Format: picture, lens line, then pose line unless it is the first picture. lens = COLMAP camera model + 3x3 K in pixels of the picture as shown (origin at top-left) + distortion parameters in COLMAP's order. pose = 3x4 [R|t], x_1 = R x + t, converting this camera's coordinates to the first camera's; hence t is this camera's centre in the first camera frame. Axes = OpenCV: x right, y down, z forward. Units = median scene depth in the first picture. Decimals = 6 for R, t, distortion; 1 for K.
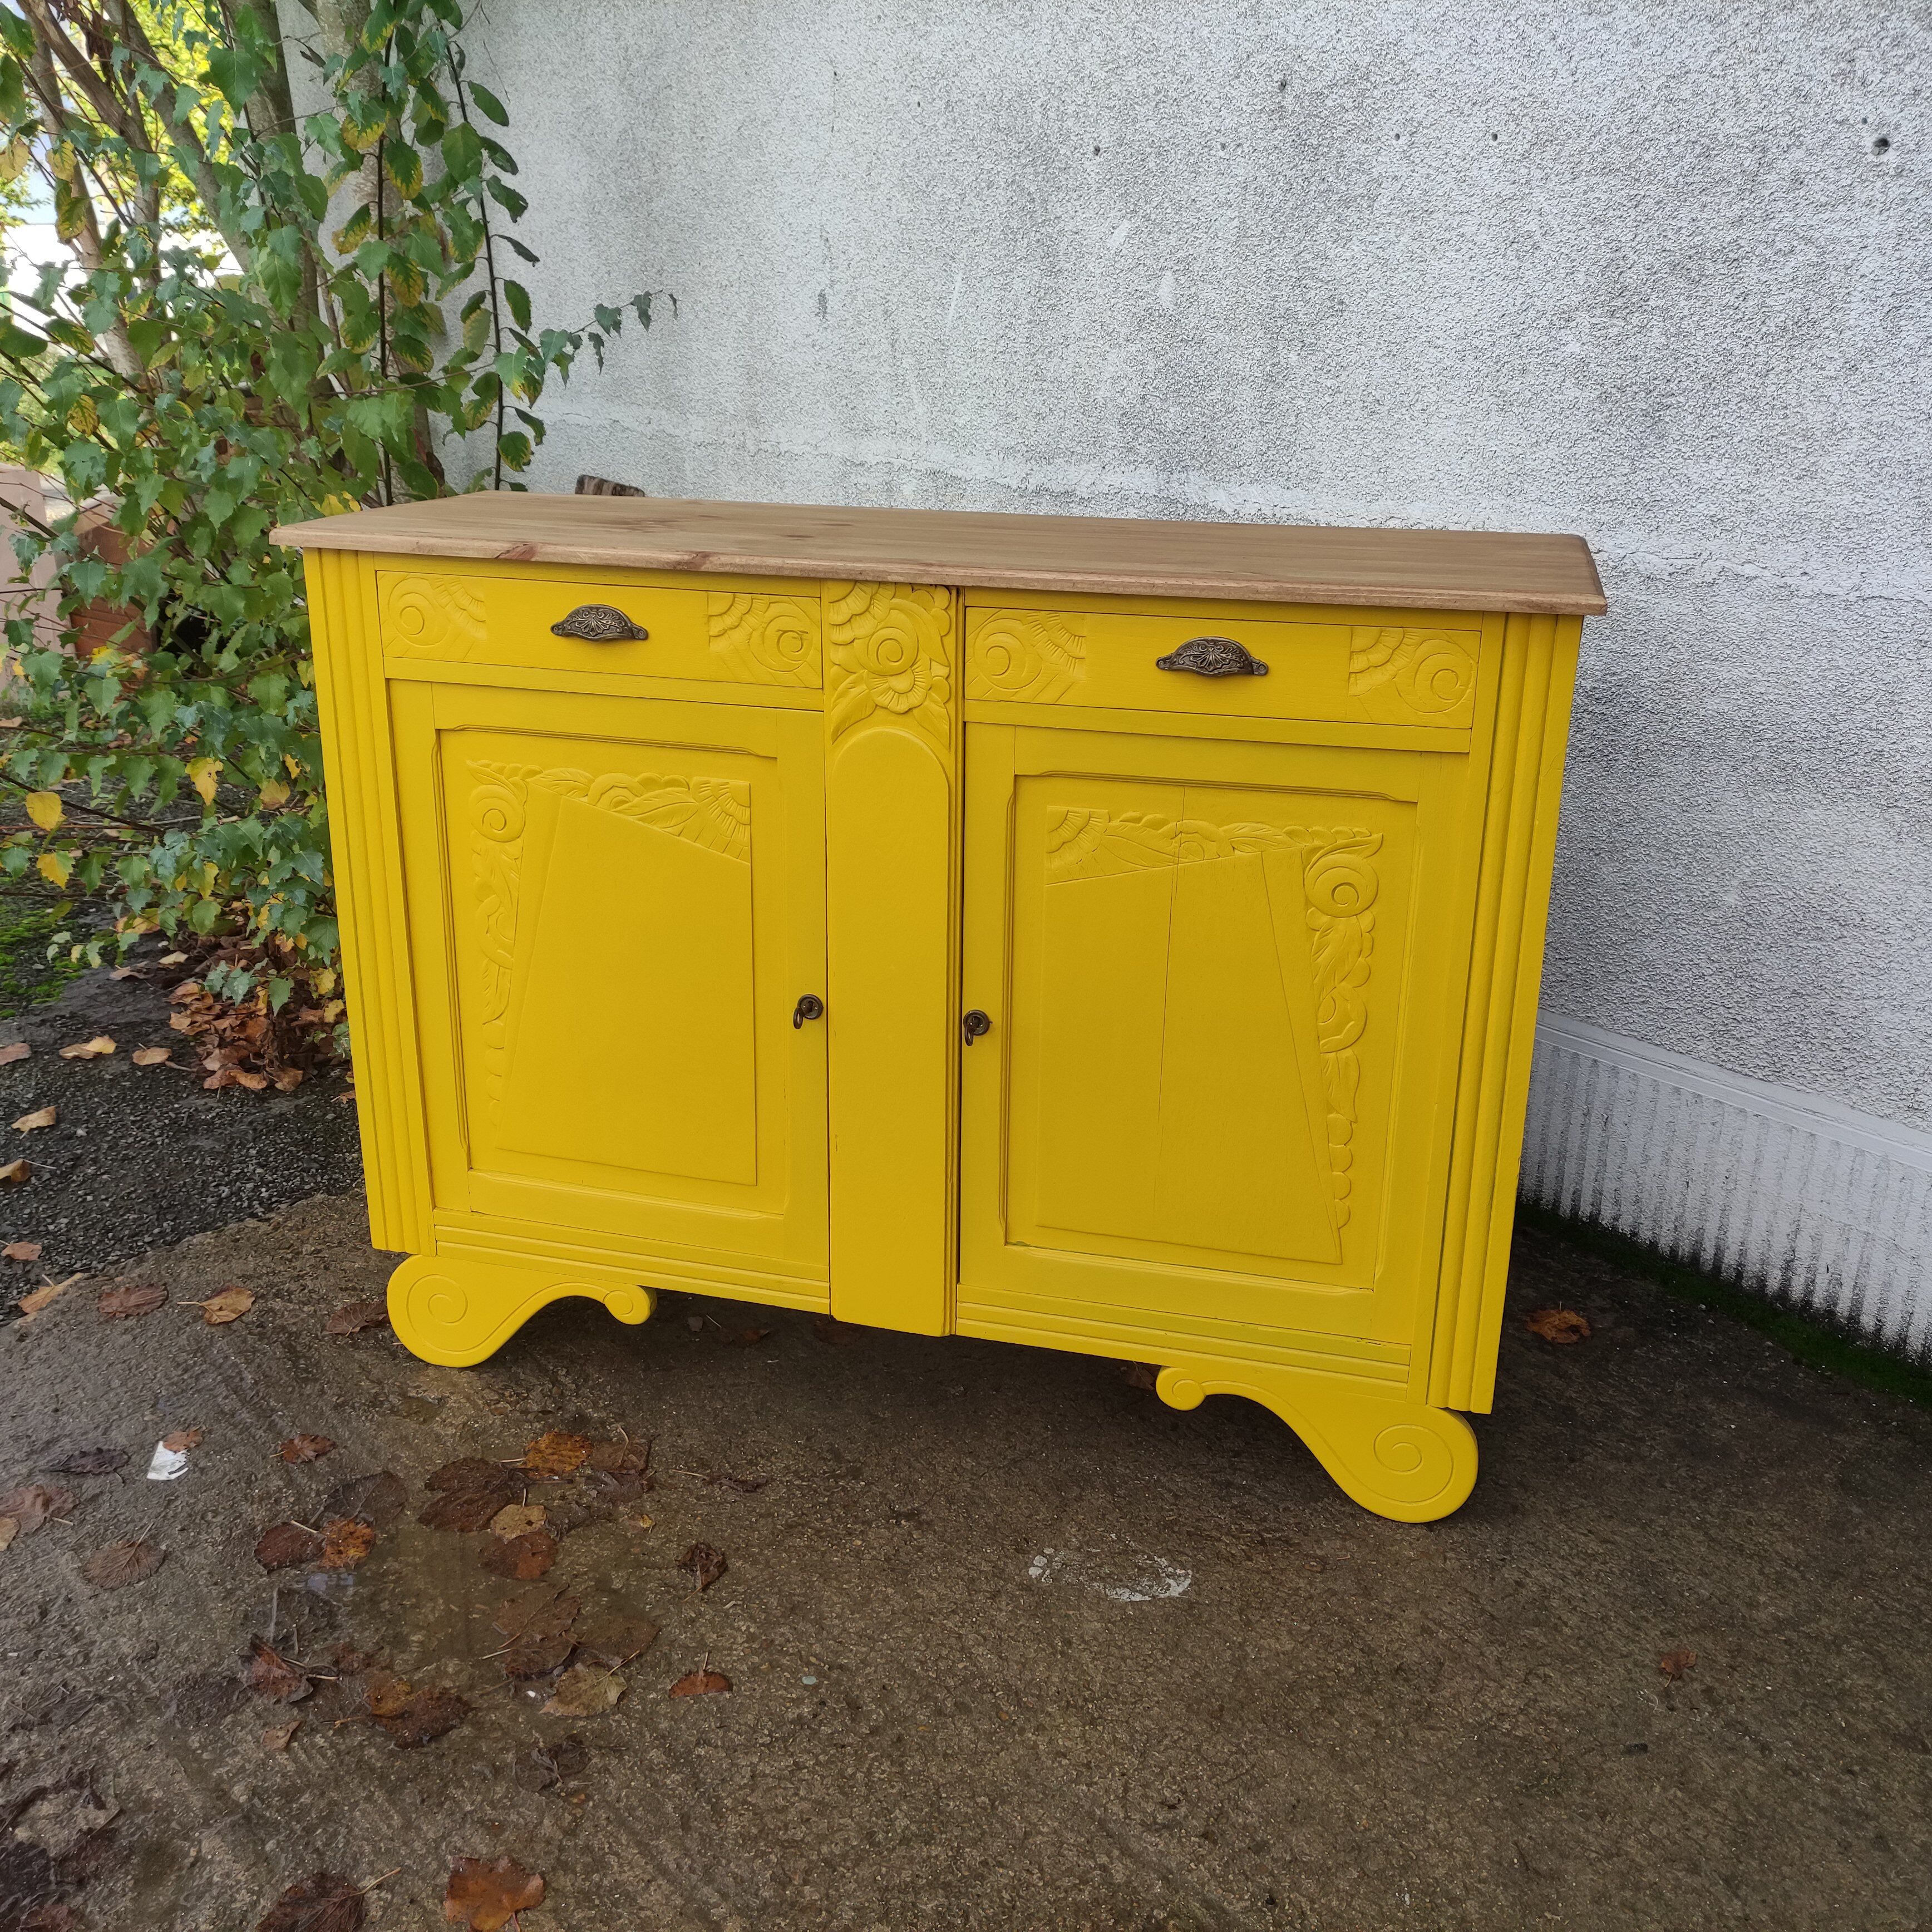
lens RADIAL K [[1915.7, 0, 991.9], [0, 1915.7, 965.0], [0, 0, 1]] dist [0.068140, -0.081318]
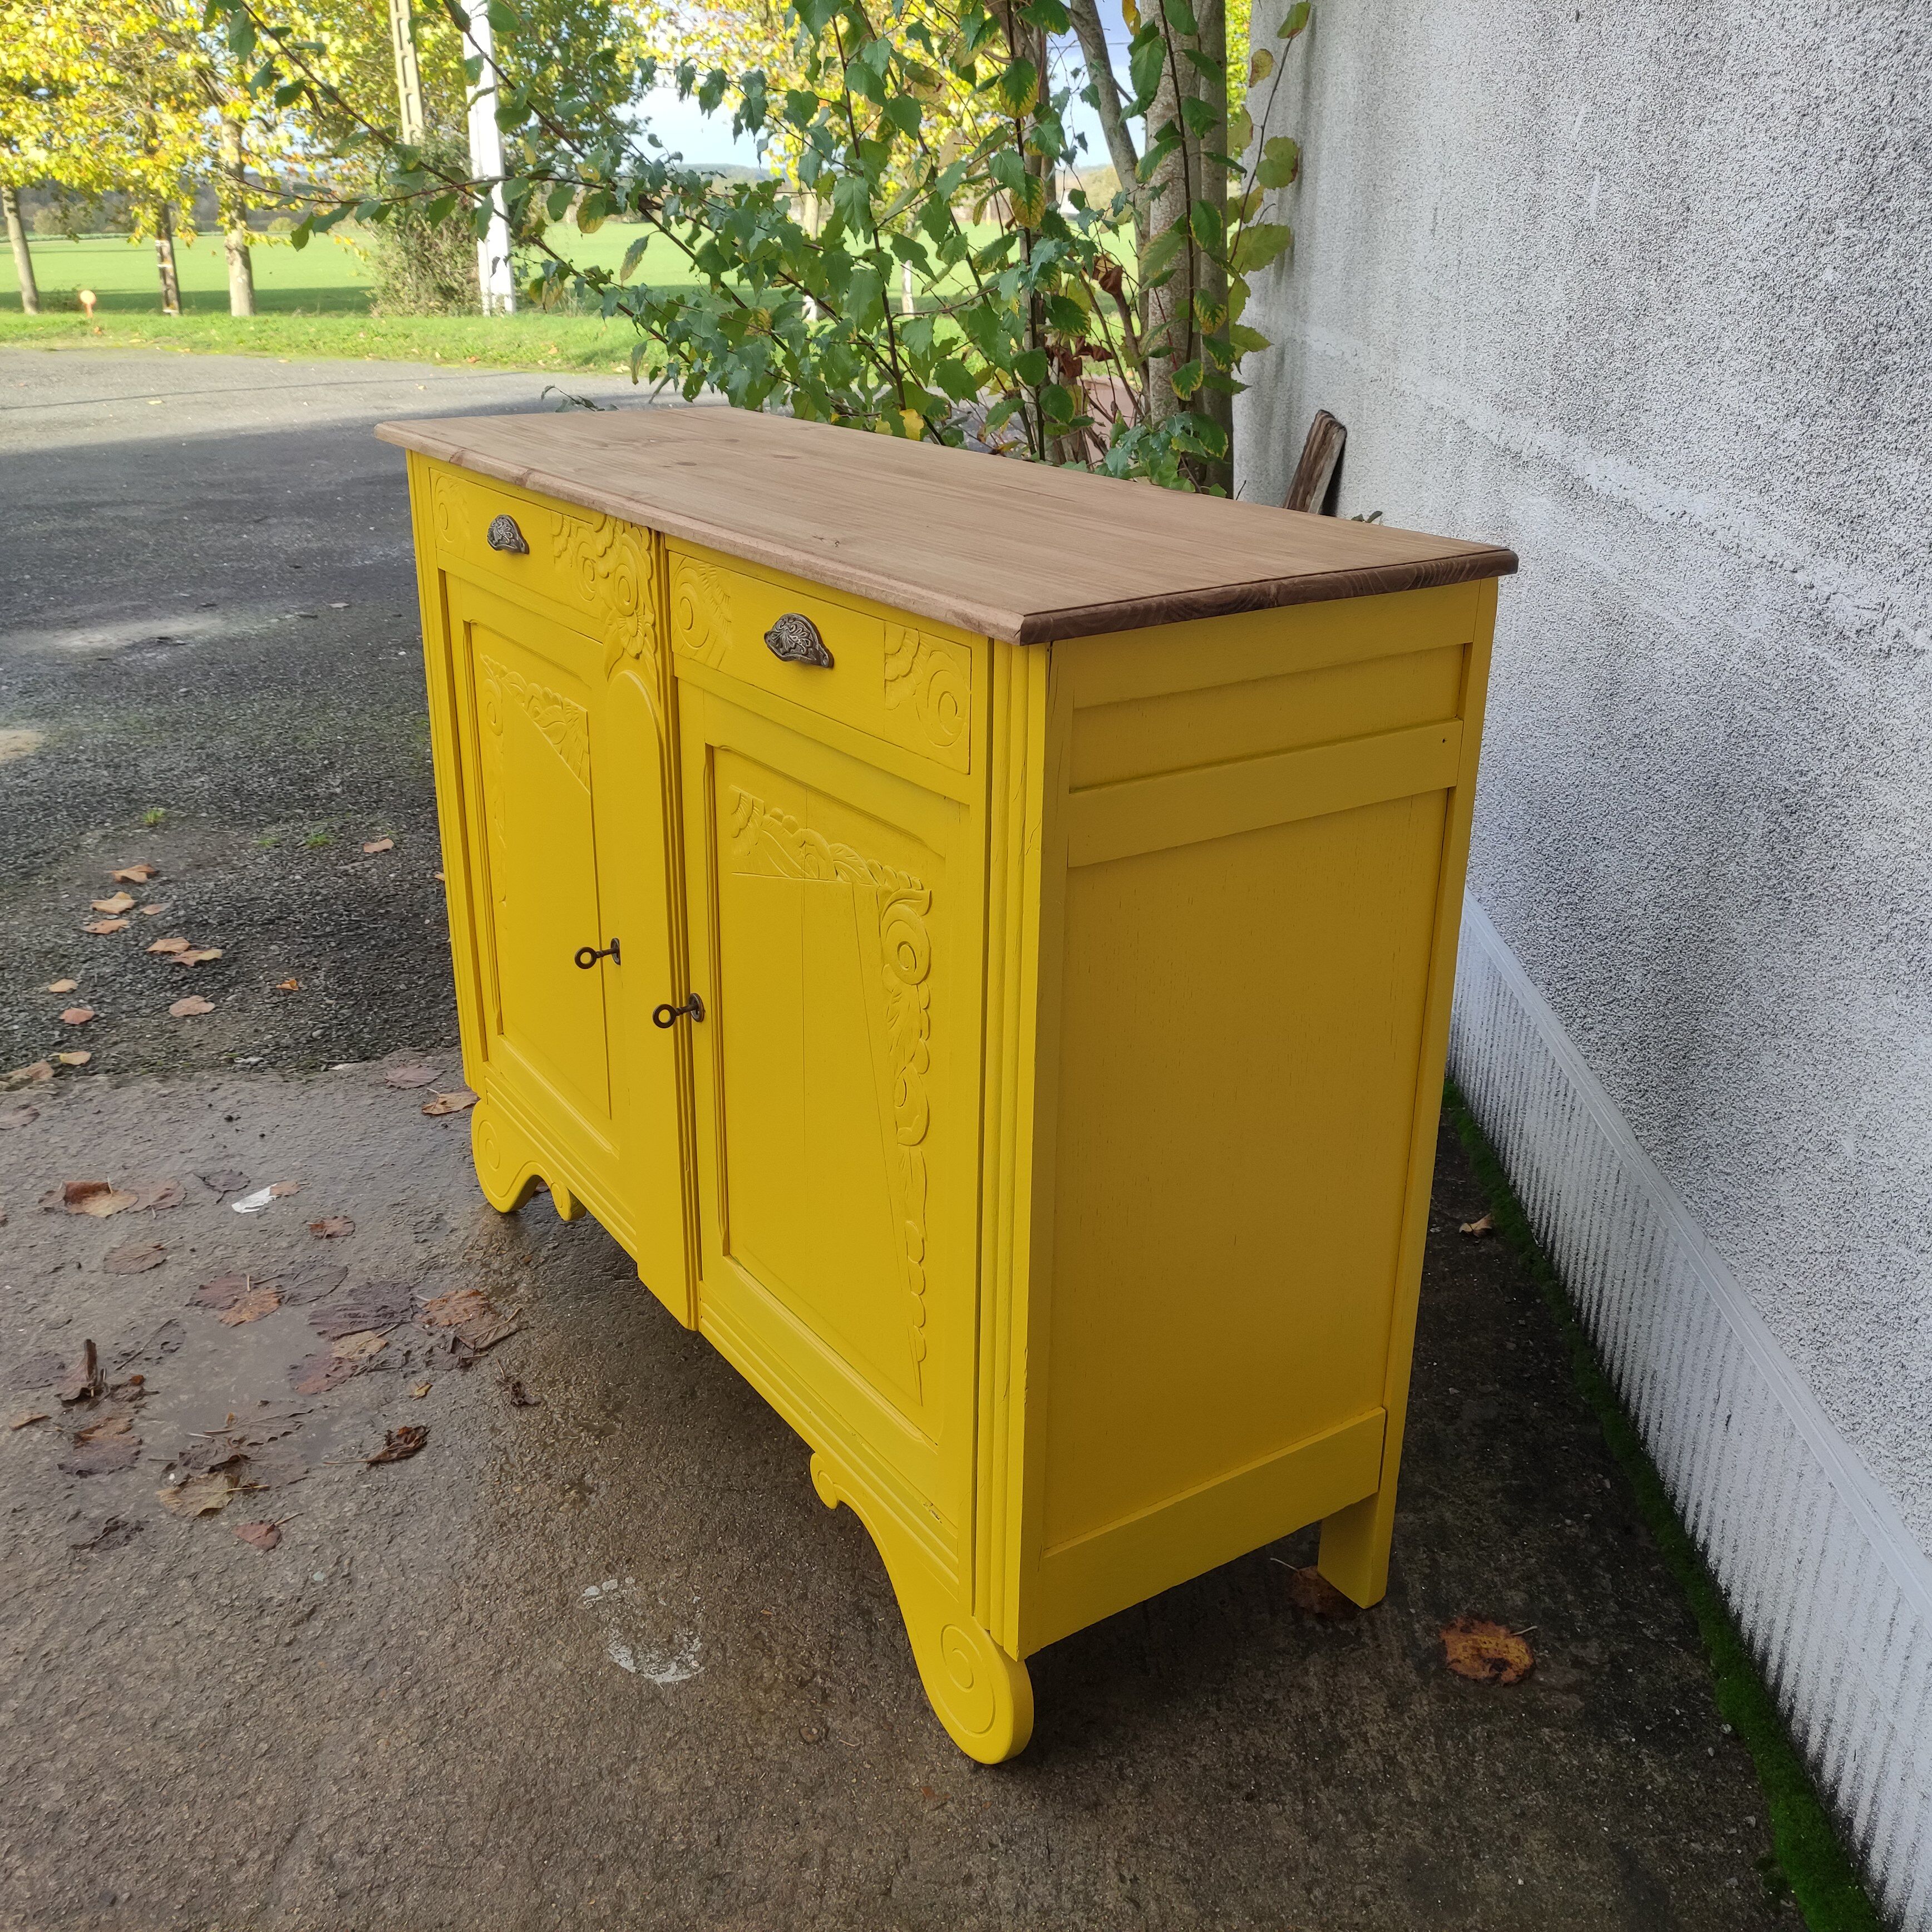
lens RADIAL K [[1923.7, 0, 975.9], [0, 1923.7, 967.5], [0, 0, 1]] dist [0.062167, -0.036699]
pose [[0.740604, 0.237100, -0.628721, 0.595092], [-0.218069, 0.969842, 0.108866, -0.105260], [0.635572, 0.056478, 0.769973, 0.335104]]
